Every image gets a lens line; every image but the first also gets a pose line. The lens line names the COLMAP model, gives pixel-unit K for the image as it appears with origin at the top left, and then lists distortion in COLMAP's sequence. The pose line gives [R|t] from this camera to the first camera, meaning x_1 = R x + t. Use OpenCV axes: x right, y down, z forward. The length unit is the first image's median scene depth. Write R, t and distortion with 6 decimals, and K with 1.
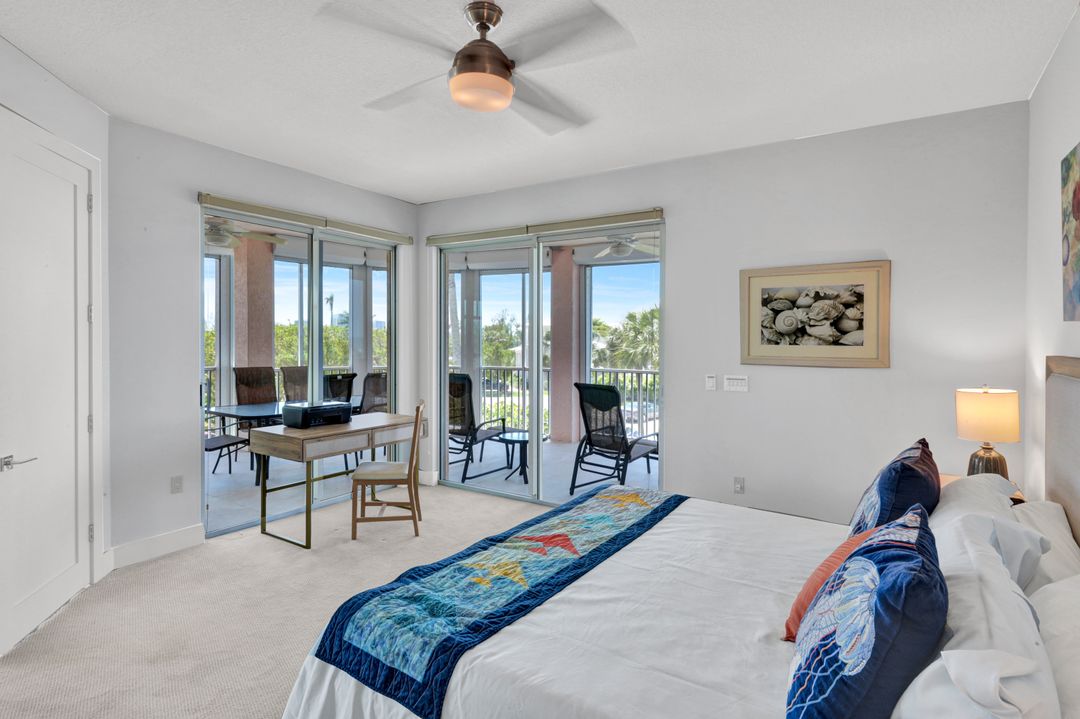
lens RADIAL K [[554.6, 0, 534.4], [0, 554.6, 350.5], [0, 0, 1]] dist [0.004235, 0.001563]
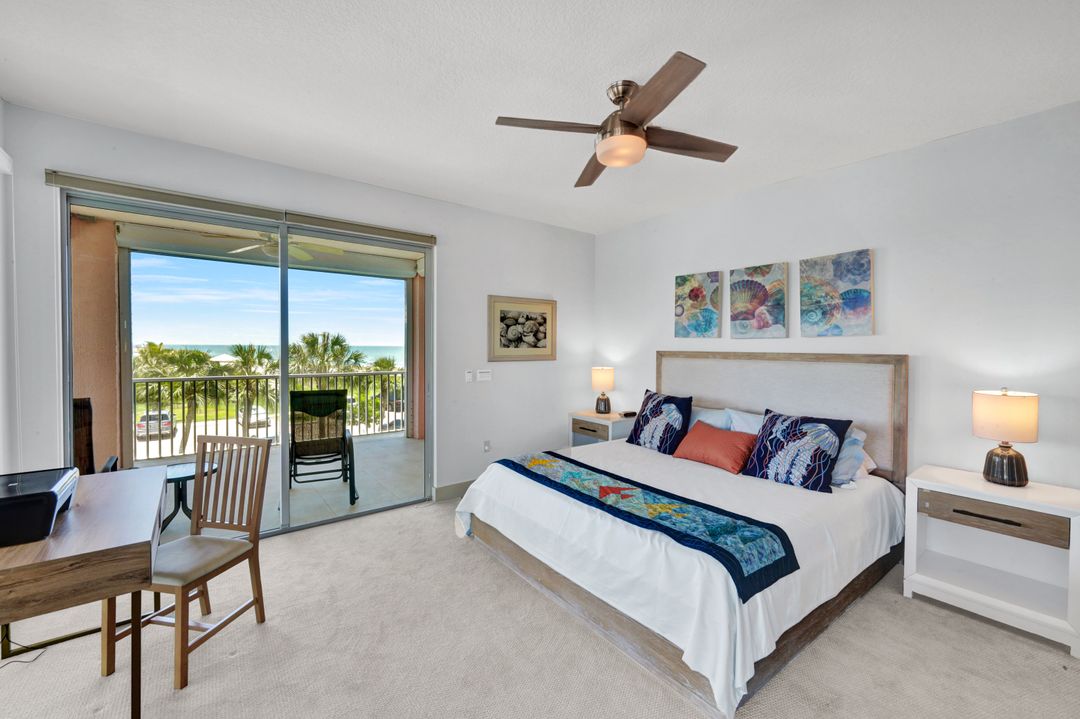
lens RADIAL K [[443.4, 0, 539.7], [0, 443.4, 356.5], [0, 0, 1]] dist [0.000019, -0.000787]
pose [[0.315906, -0.026614, 0.948417, -0.706161], [0.017314, 0.999602, 0.022283, -0.012086], [-0.948633, 0.009381, 0.316241, 0.542281]]
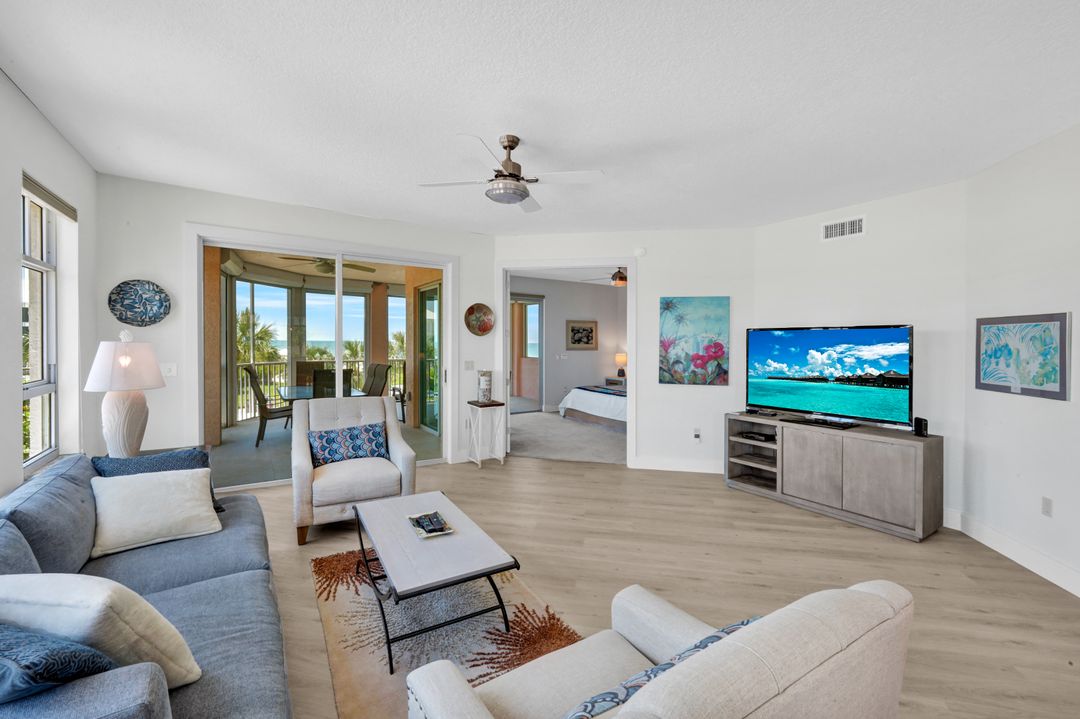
lens RADIAL K [[443.4, 0, 559.9], [0, 443.4, 350.0], [0, 0, 1]] dist [0.000019, -0.000787]
pose [[0.370588, -0.016171, 0.928656, -2.074812], [0.007917, 0.999867, 0.014252, -0.012183], [-0.928763, 0.002071, 0.370667, 0.110626]]
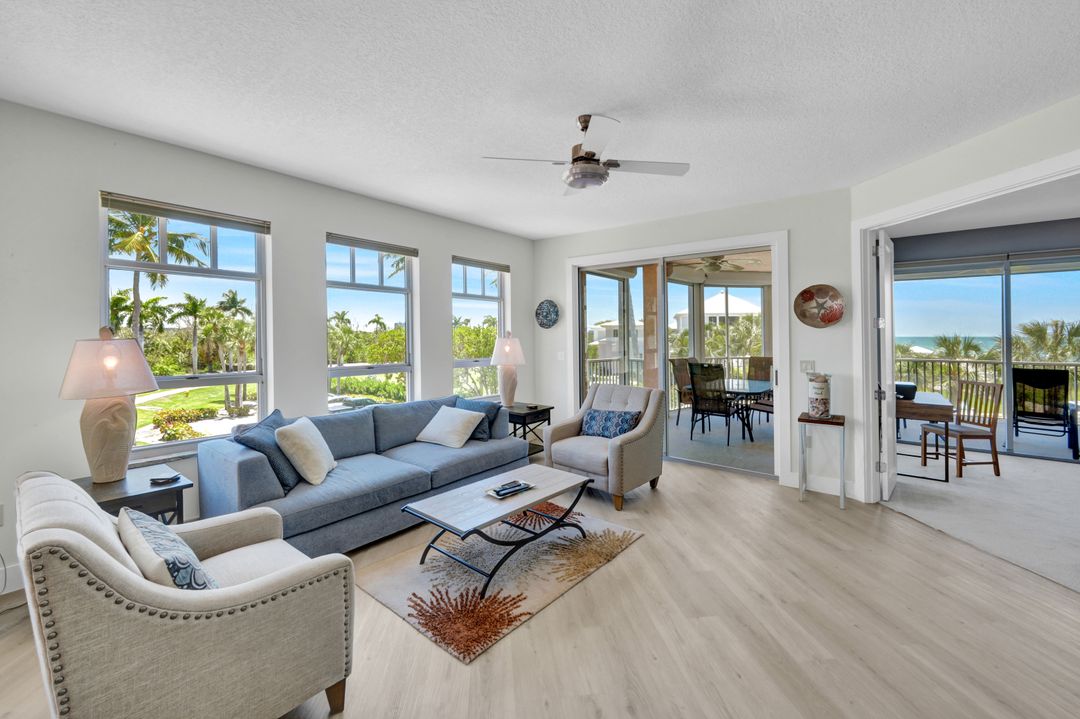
lens RADIAL K [[443.4, 0, 535.6], [0, 443.4, 324.9], [0, 0, 1]] dist [0.000019, -0.000787]
pose [[0.997234, -0.004325, -0.074202, -1.454687], [0.001064, 0.999034, -0.043923, -0.000194], [0.074320, 0.043722, 0.996276, -0.245061]]
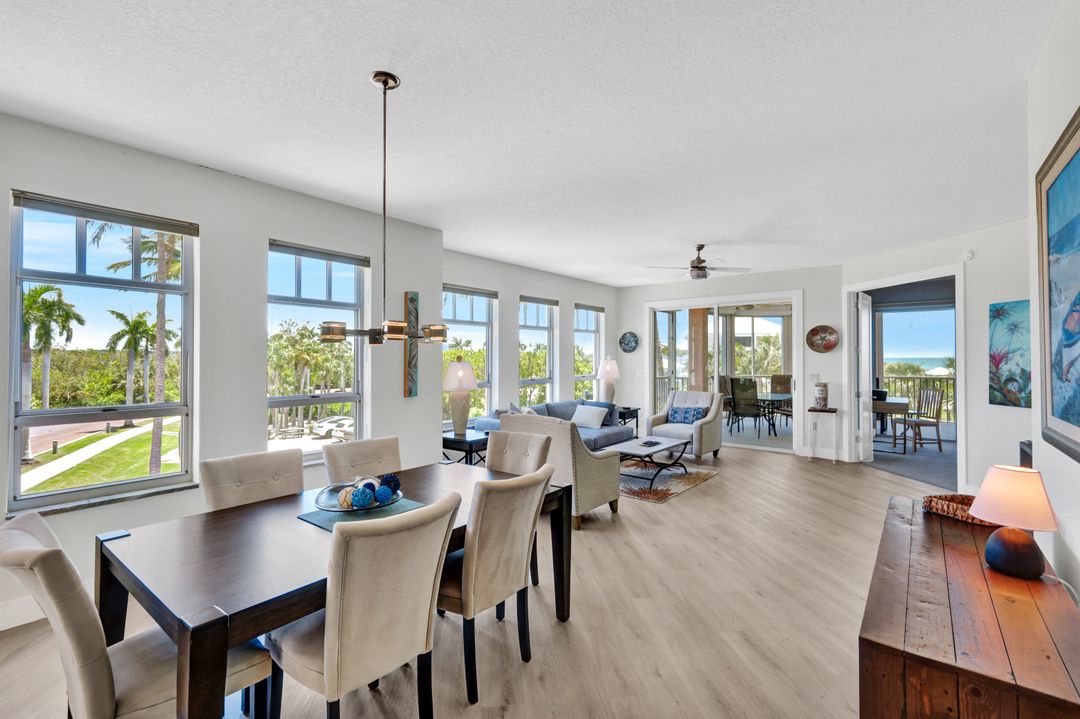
lens RADIAL K [[472.8, 0, 538.0], [0, 472.8, 356.4], [0, 0, 1]] dist [-0.025391, 0.000969]
pose [[0.997288, -0.007132, -0.073248, -1.793764], [0.005605, 0.999763, -0.021044, 0.005562], [0.073380, 0.020576, 0.997092, -0.975284]]
